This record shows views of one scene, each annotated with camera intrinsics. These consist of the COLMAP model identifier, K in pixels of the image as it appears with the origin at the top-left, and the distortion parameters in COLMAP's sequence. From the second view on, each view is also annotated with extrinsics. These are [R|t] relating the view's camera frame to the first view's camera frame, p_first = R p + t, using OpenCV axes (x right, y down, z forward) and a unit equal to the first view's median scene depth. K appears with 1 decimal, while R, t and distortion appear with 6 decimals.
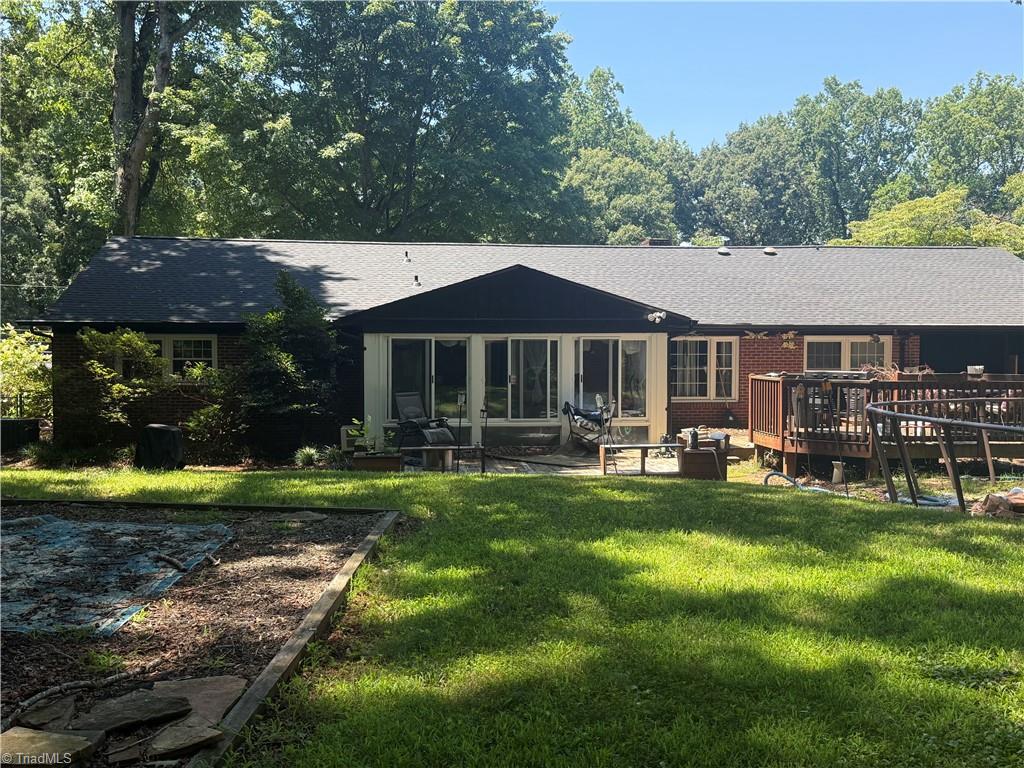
lens RADIAL K [[1147.0, 0, 512.0], [0, 1147.0, 384.0], [0, 0, 1]] dist [0.005906, -0.121048]
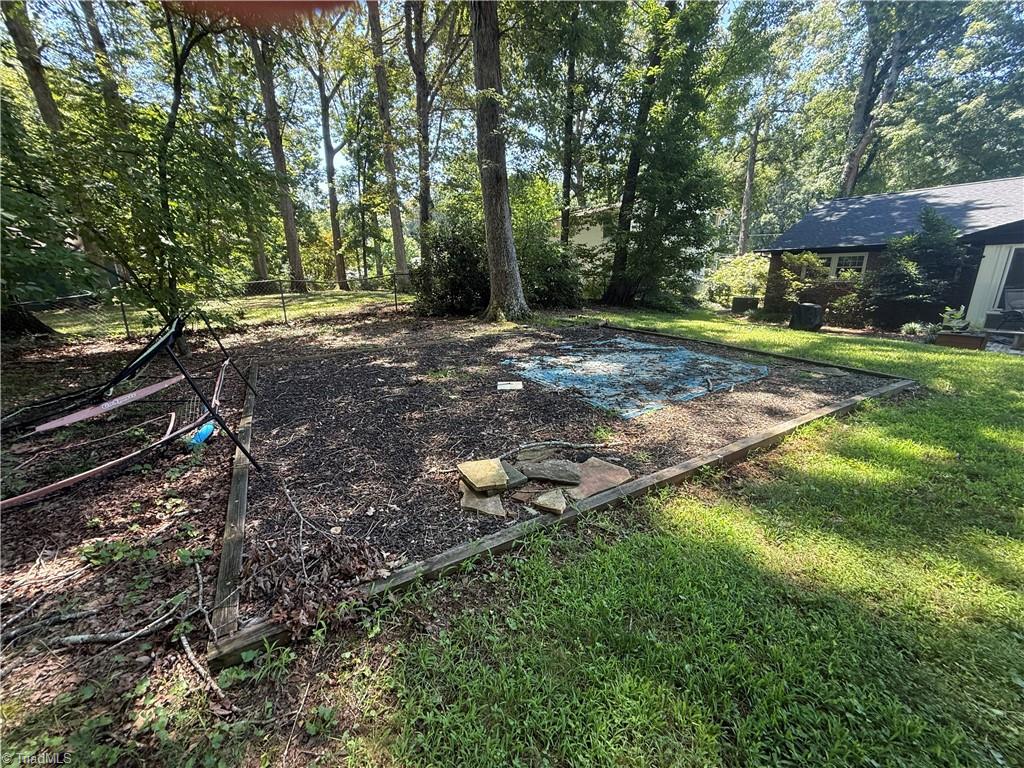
lens RADIAL K [[403.9, 0, 512.0], [0, 403.9, 384.0], [0, 0, 1]] dist [-0.001783, 0.000025]
pose [[0.478704, 0.222605, -0.849287, 0.048040], [-0.003534, 0.967805, 0.251678, -0.002077], [0.877969, -0.117478, 0.464079, 0.219410]]
